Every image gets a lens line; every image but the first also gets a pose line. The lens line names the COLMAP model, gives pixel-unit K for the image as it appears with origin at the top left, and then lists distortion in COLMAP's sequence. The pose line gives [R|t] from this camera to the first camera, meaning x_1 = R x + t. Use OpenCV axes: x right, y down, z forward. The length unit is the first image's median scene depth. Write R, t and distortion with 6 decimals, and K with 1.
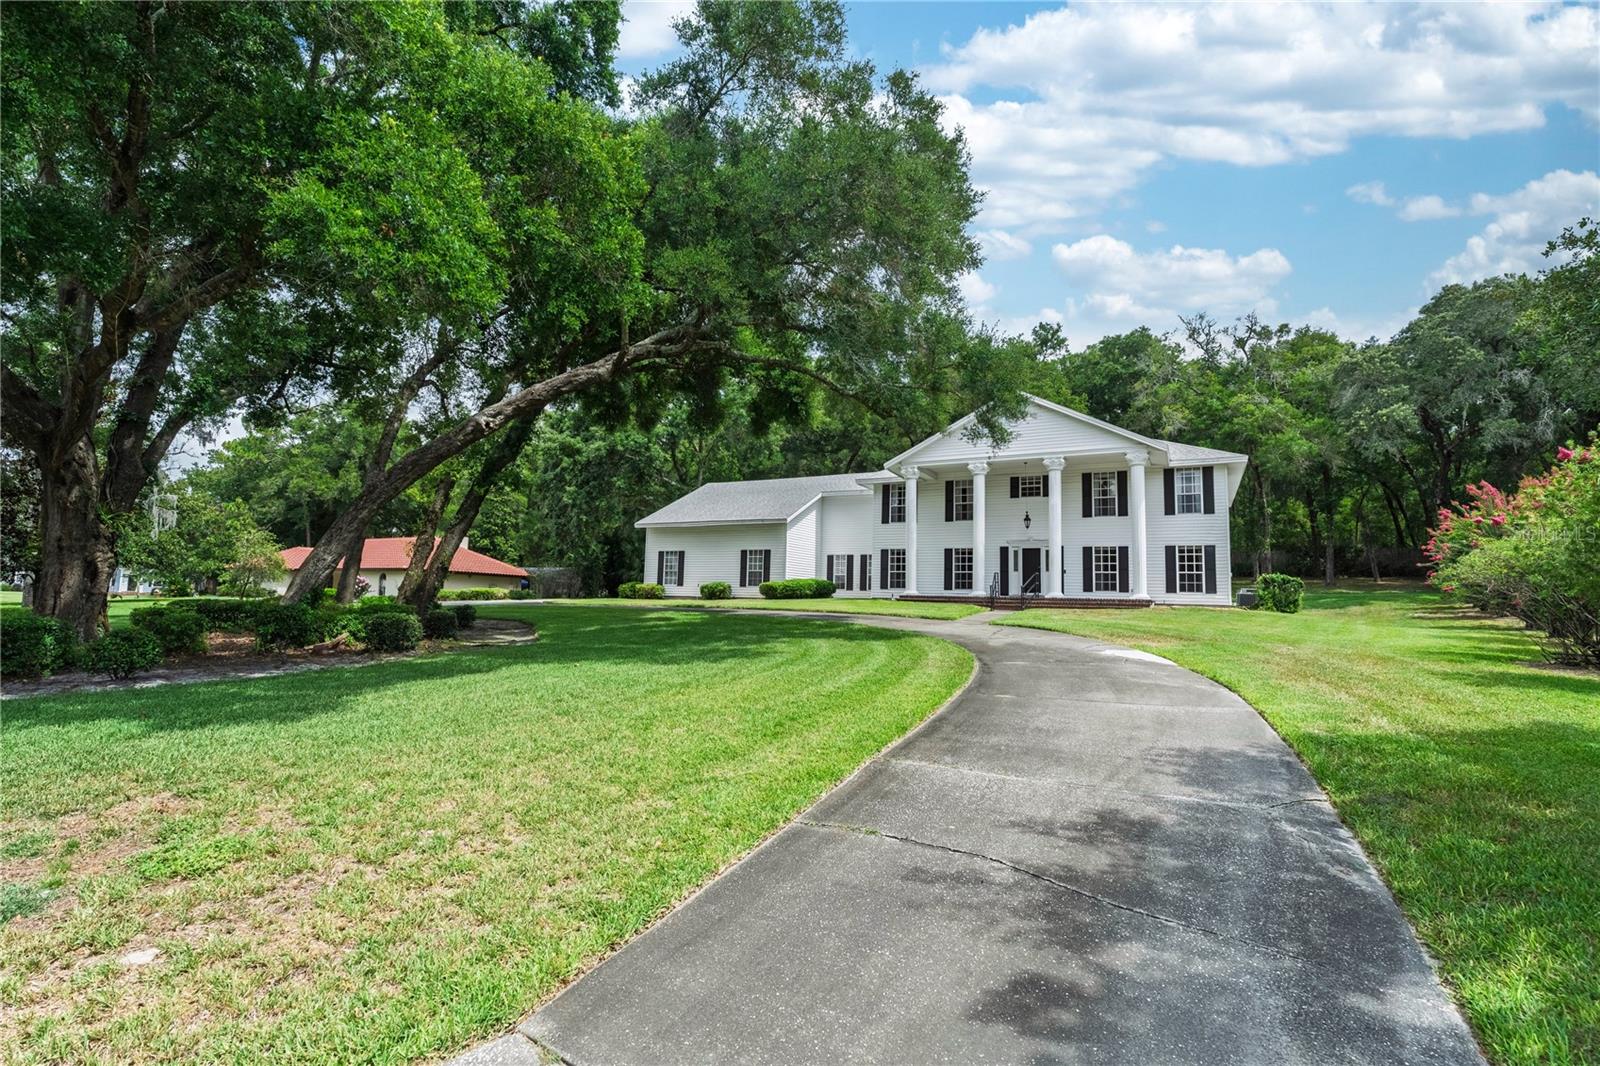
lens RADIAL K [[745.3, 0, 800.0], [0, 745.3, 533.0], [0, 0, 1]] dist [-0.001507, -0.000375]
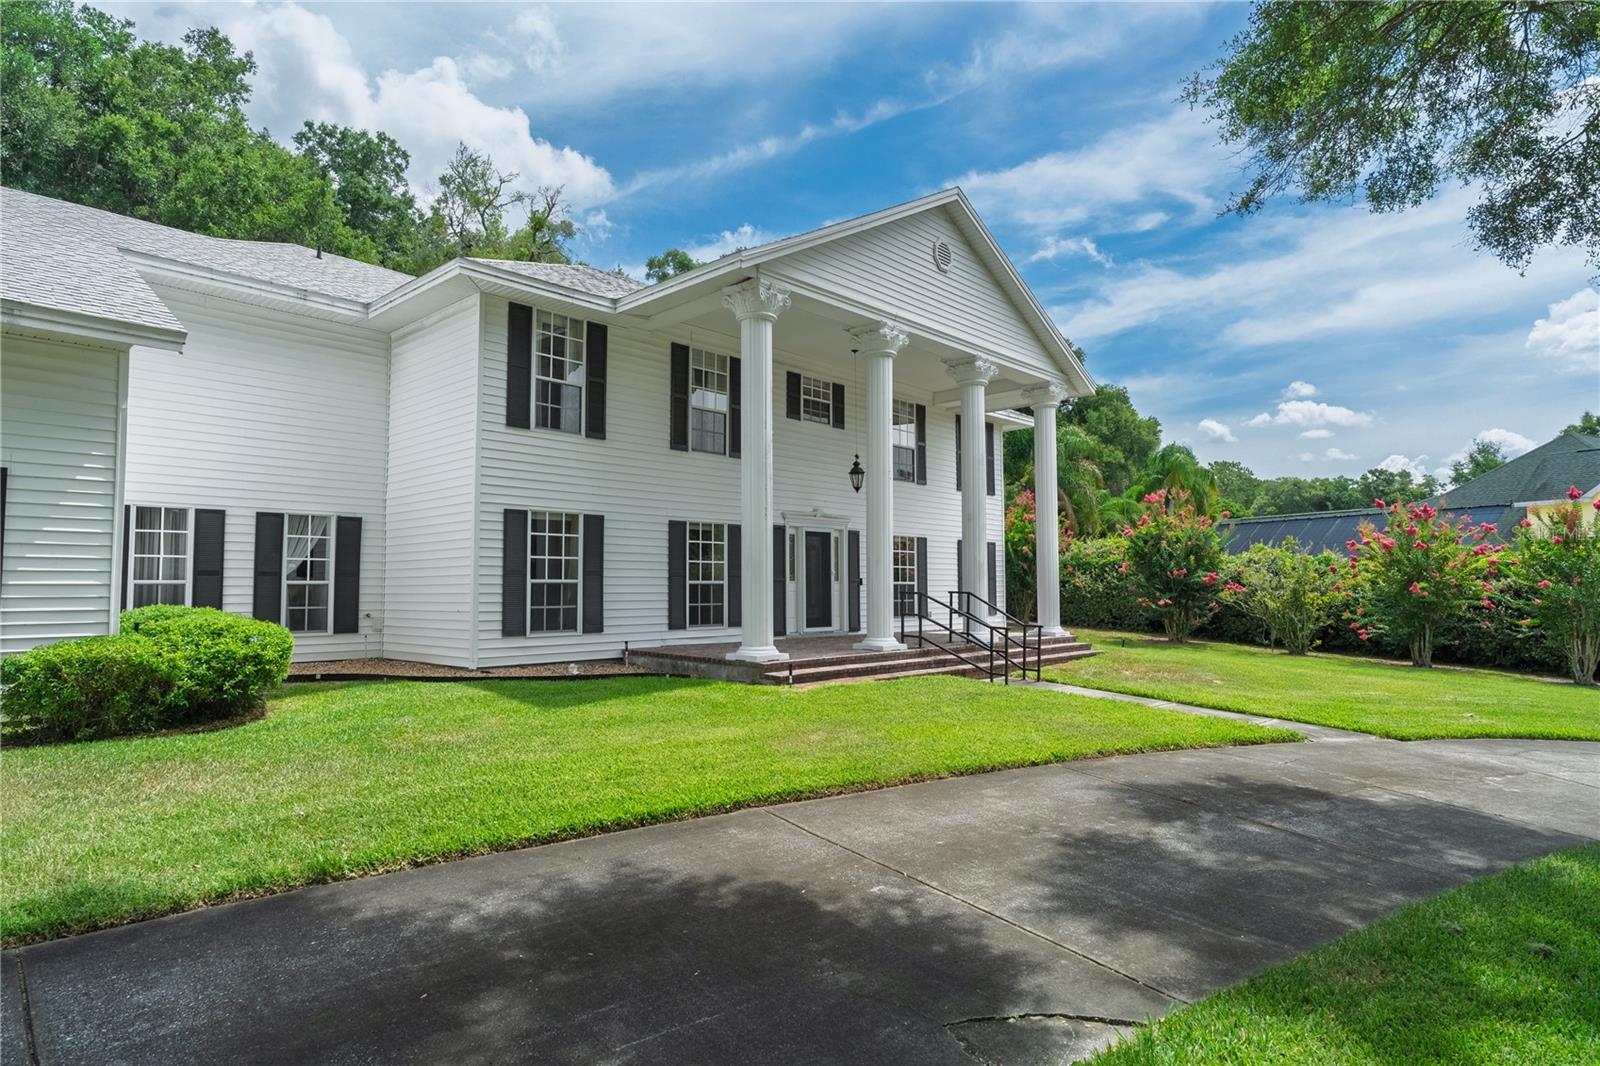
lens RADIAL K [[910.9, 0, 800.0], [0, 910.9, 533.0], [0, 0, 1]] dist [-0.006420, -0.001521]
pose [[0.251670, 0.031991, 0.967284, -0.224759], [-0.084852, 0.996334, -0.010875, 0.025449], [-0.964086, -0.079339, 0.253462, 0.780623]]
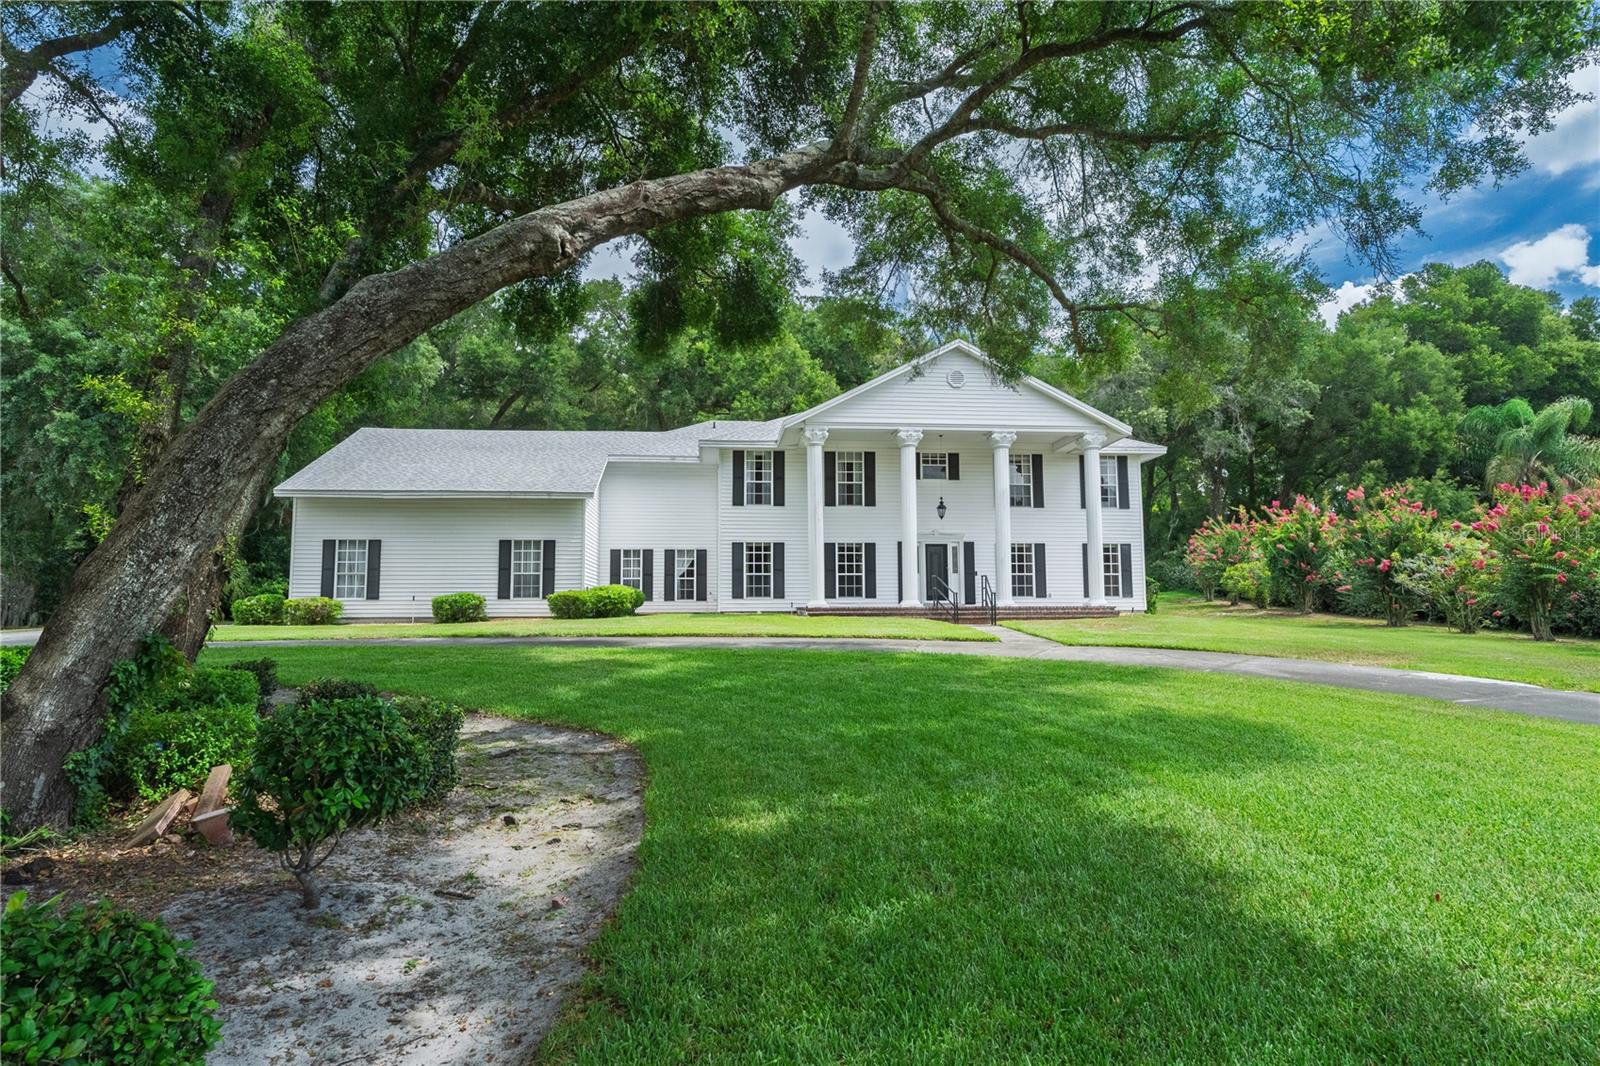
lens RADIAL K [[910.3, 0, 800.0], [0, 910.3, 533.0], [0, 0, 1]] dist [0.002179, 0.000901]
pose [[0.831266, 0.021057, 0.555476, -0.313330], [-0.026844, 0.999637, 0.002278, 0.009366], [-0.555226, -0.016805, 0.831530, 0.249512]]
